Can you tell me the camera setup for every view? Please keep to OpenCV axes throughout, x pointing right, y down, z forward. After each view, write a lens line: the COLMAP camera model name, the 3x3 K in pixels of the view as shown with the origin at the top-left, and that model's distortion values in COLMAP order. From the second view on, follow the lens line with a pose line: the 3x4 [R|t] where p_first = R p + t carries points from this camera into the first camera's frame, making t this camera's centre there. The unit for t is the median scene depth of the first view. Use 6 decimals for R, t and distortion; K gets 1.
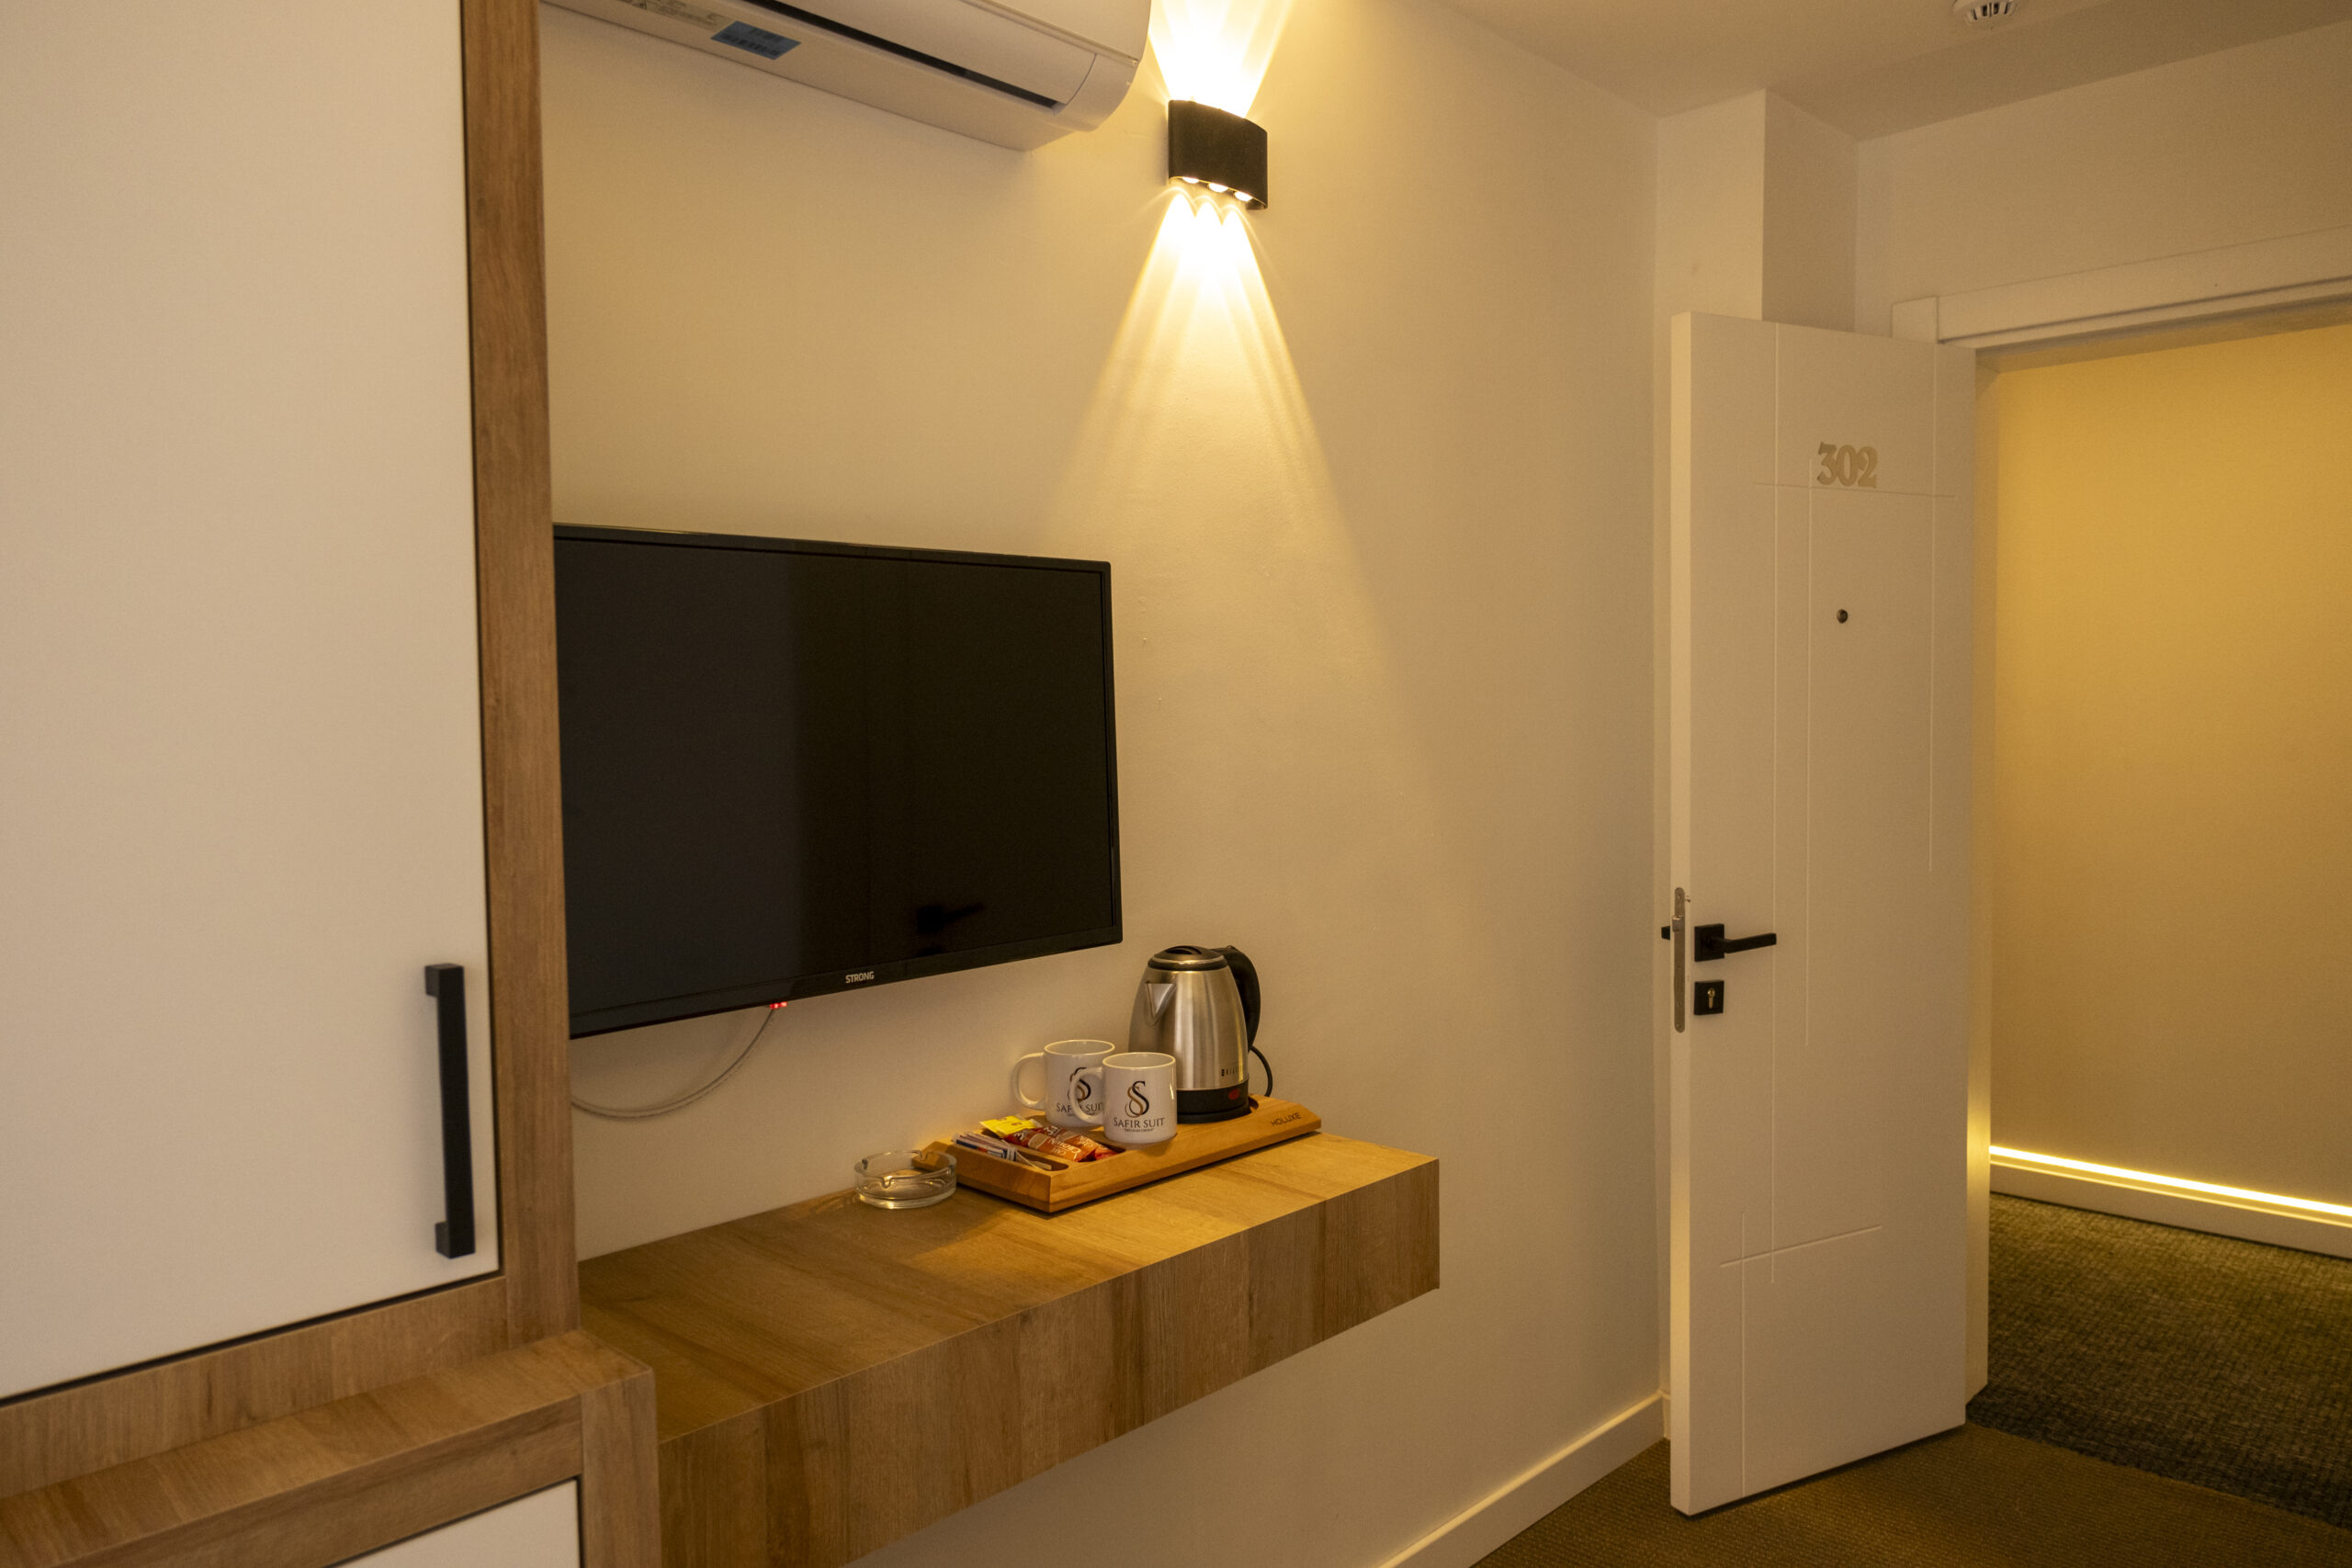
lens RADIAL K [[1556.0, 0, 1142.6], [0, 1556.0, 779.9], [0, 0, 1]] dist [-0.027212, 0.020851]
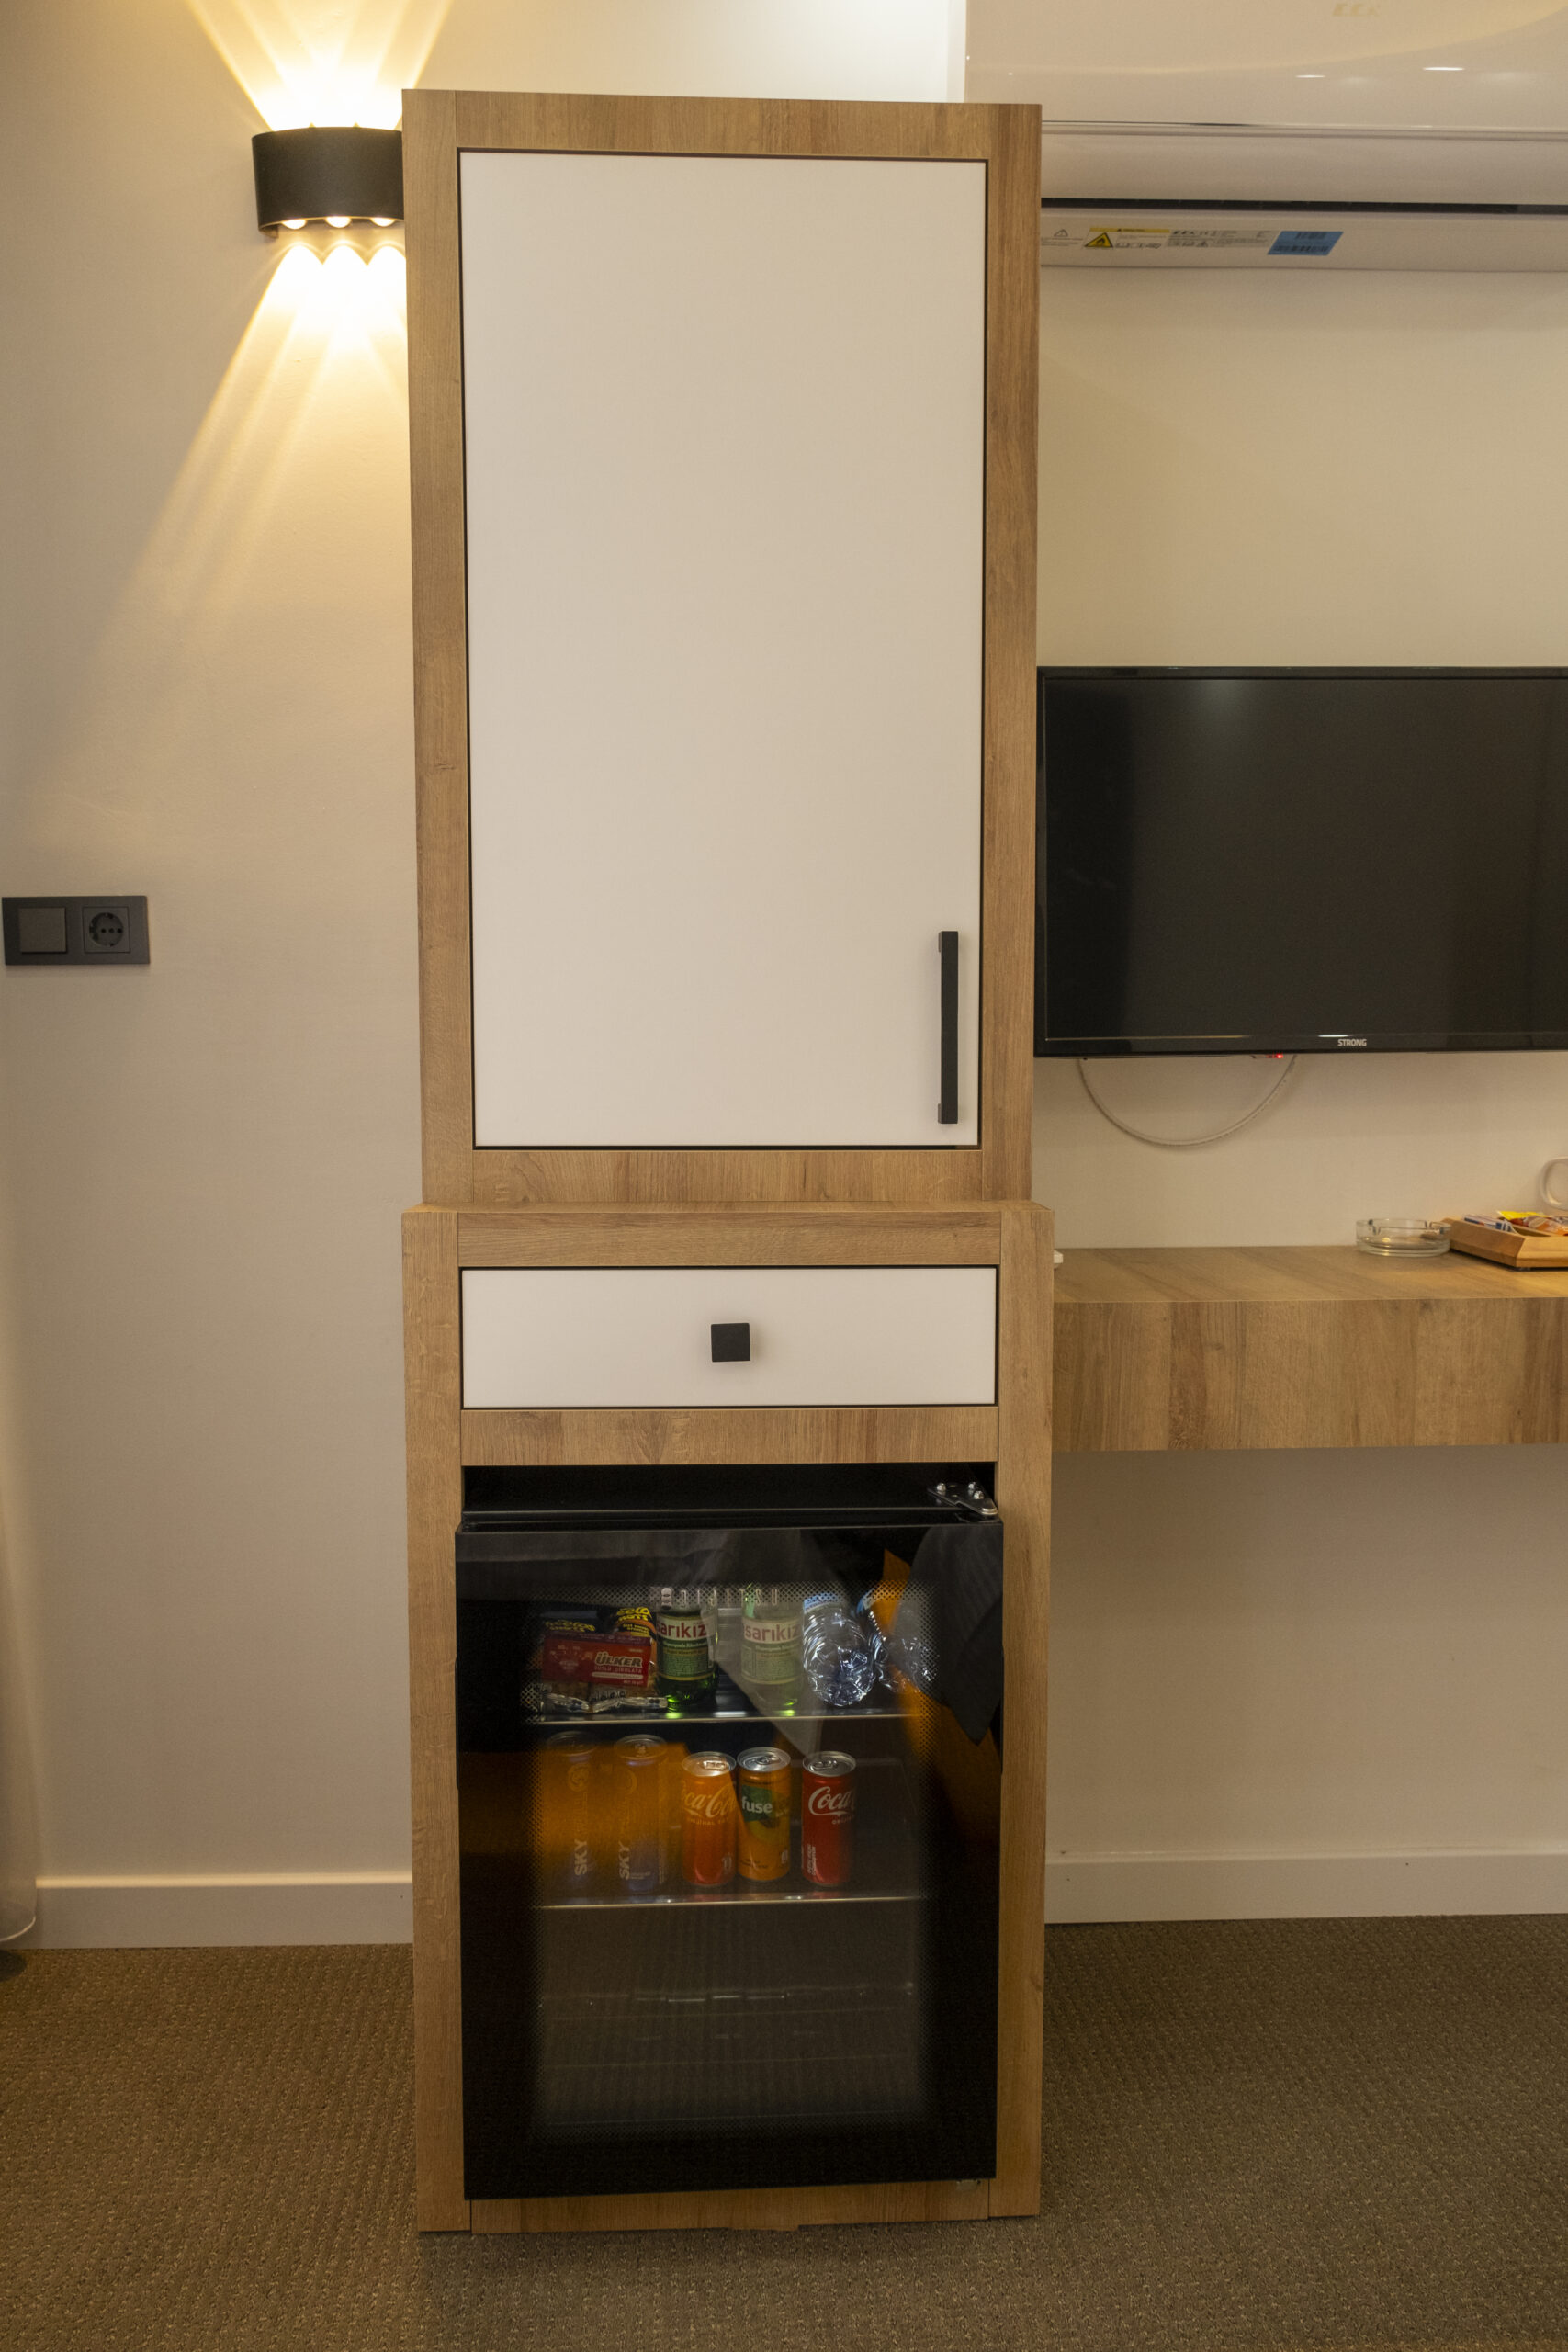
lens RADIAL K [[1556.0, 0, 791.8], [0, 1556.0, 1182.7], [0, 0, 1]] dist [-0.027212, 0.020851]
pose [[0.732159, 0.071721, -0.677347, 0.369133], [-0.036272, 0.997135, 0.066374, 0.204170], [0.680167, -0.024027, 0.732663, -0.173121]]
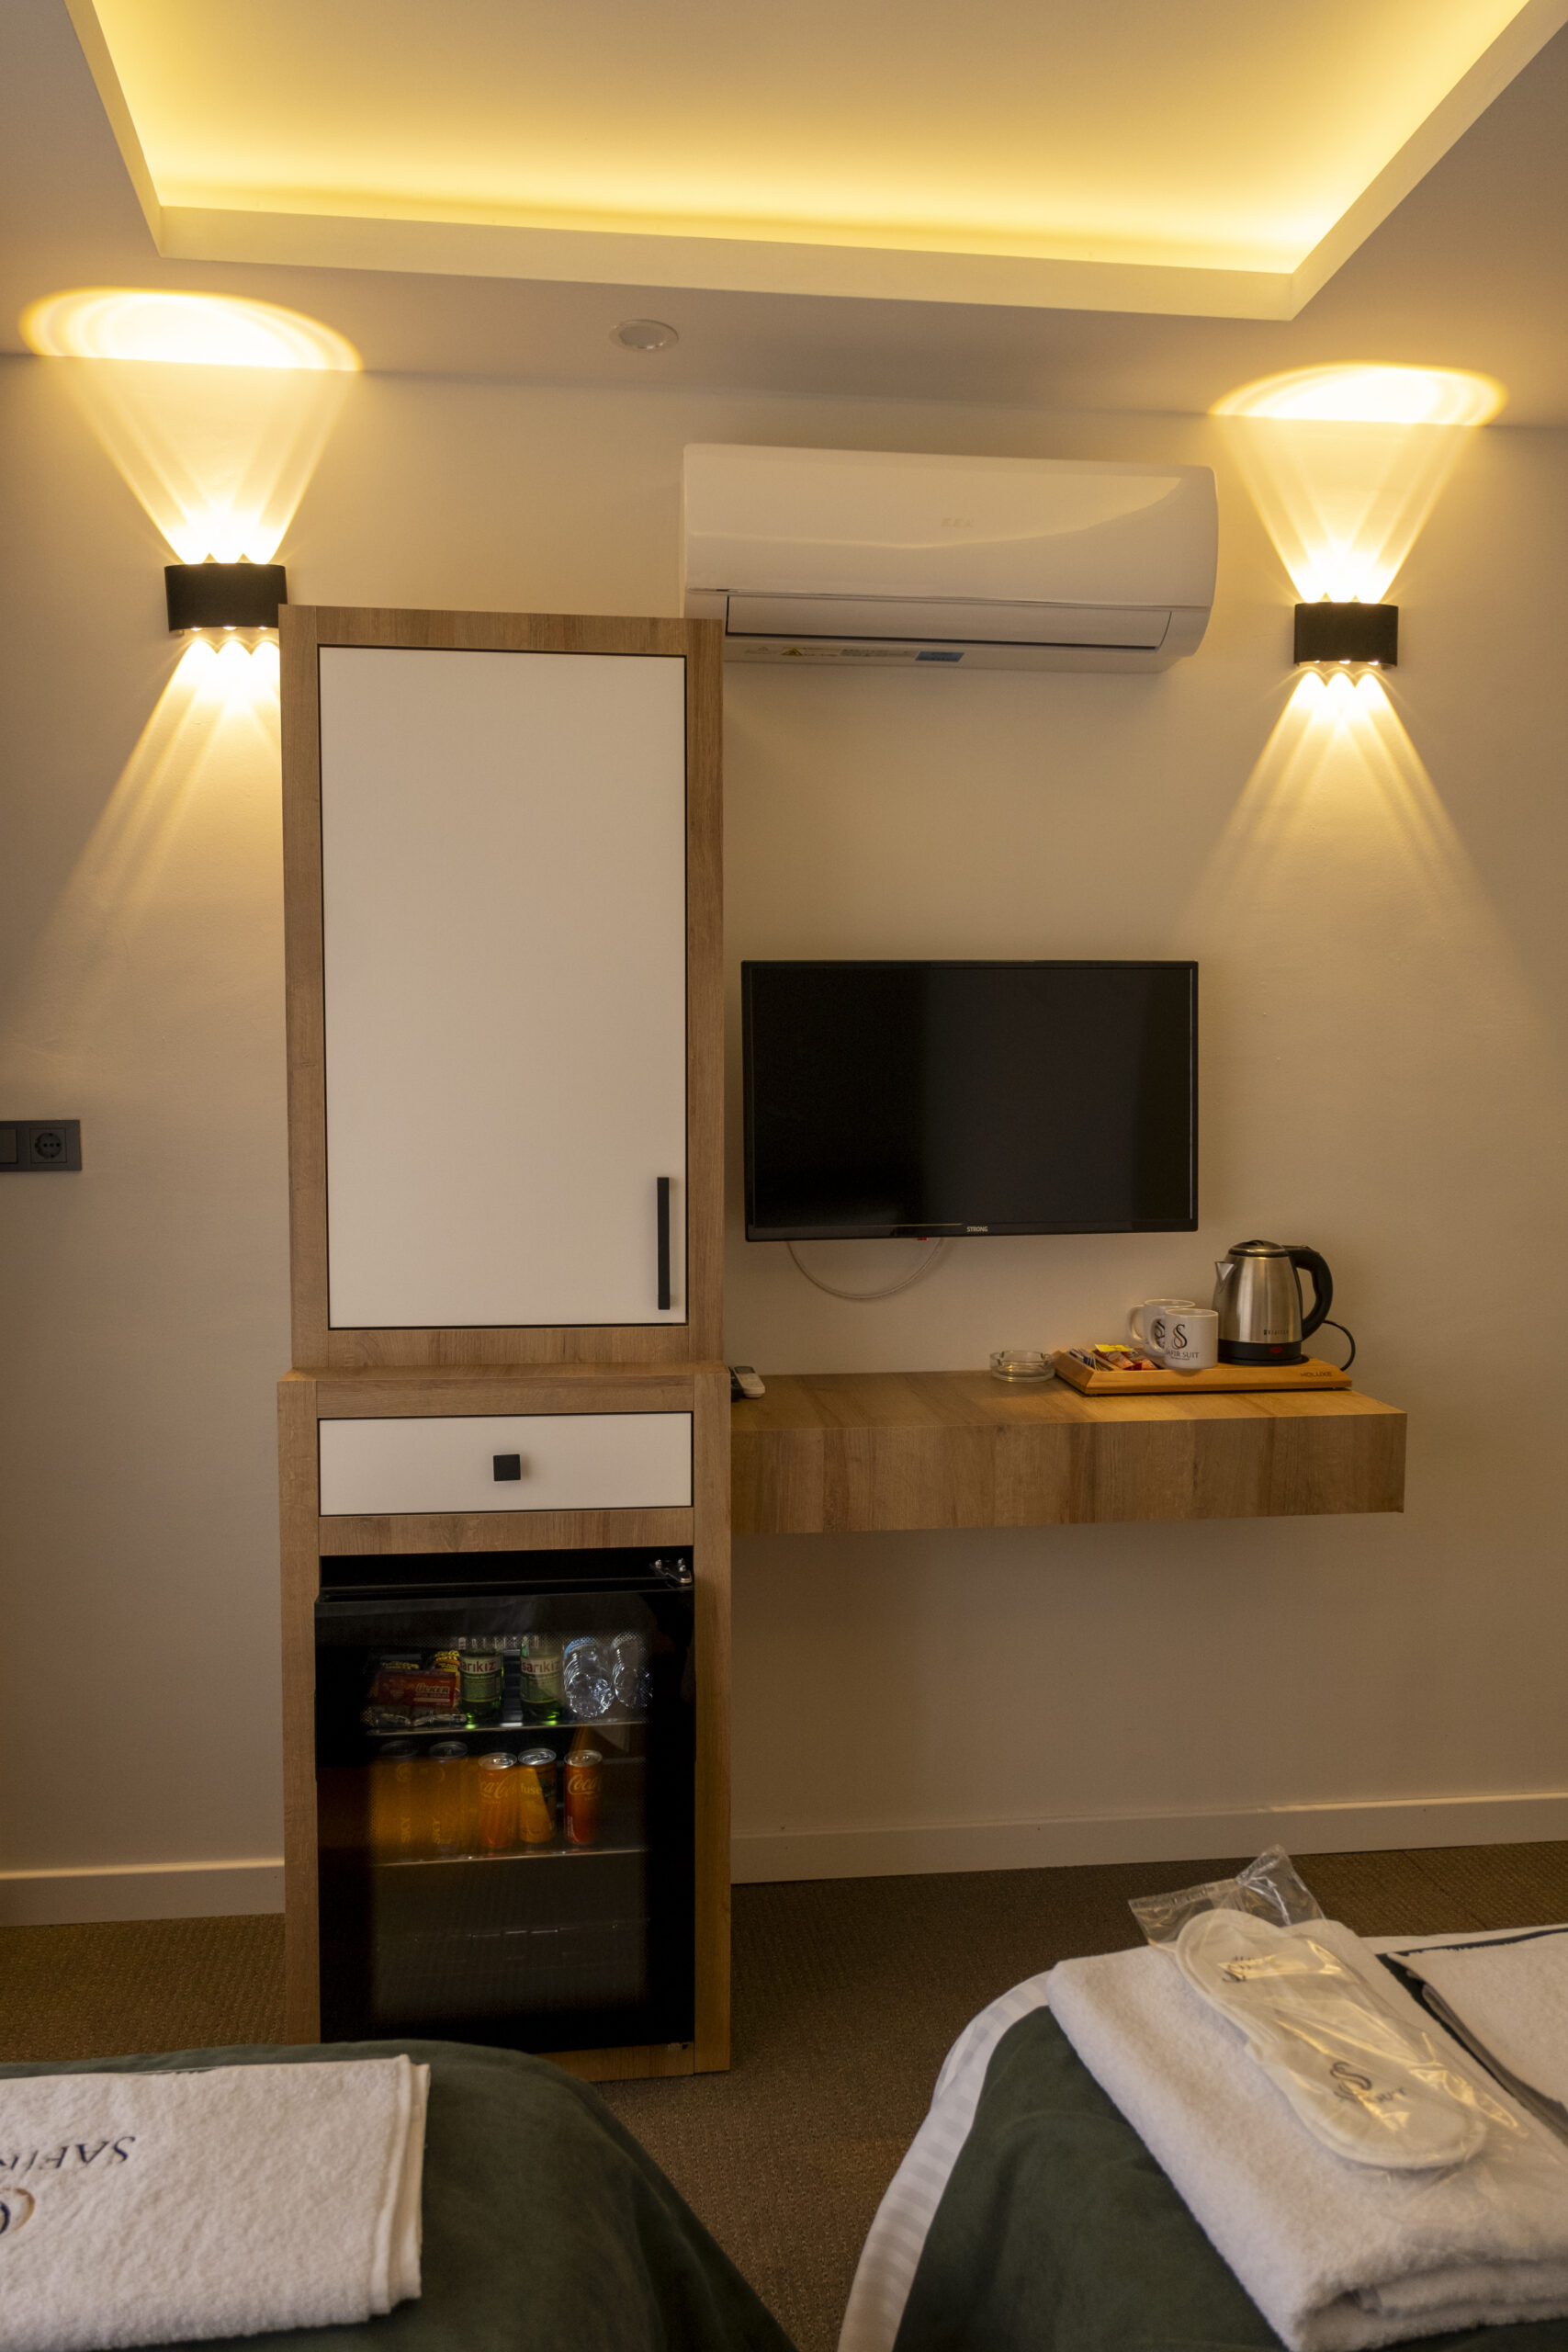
lens RADIAL K [[1567.8, 0, 798.4], [0, 1567.8, 1185.5], [0, 0, 1]] dist [-0.030181, 0.020946]
pose [[0.783473, 0.058175, -0.618696, 0.814239], [-0.038056, 0.998231, 0.045671, 0.017225], [0.620259, -0.012237, 0.784302, -0.473161]]
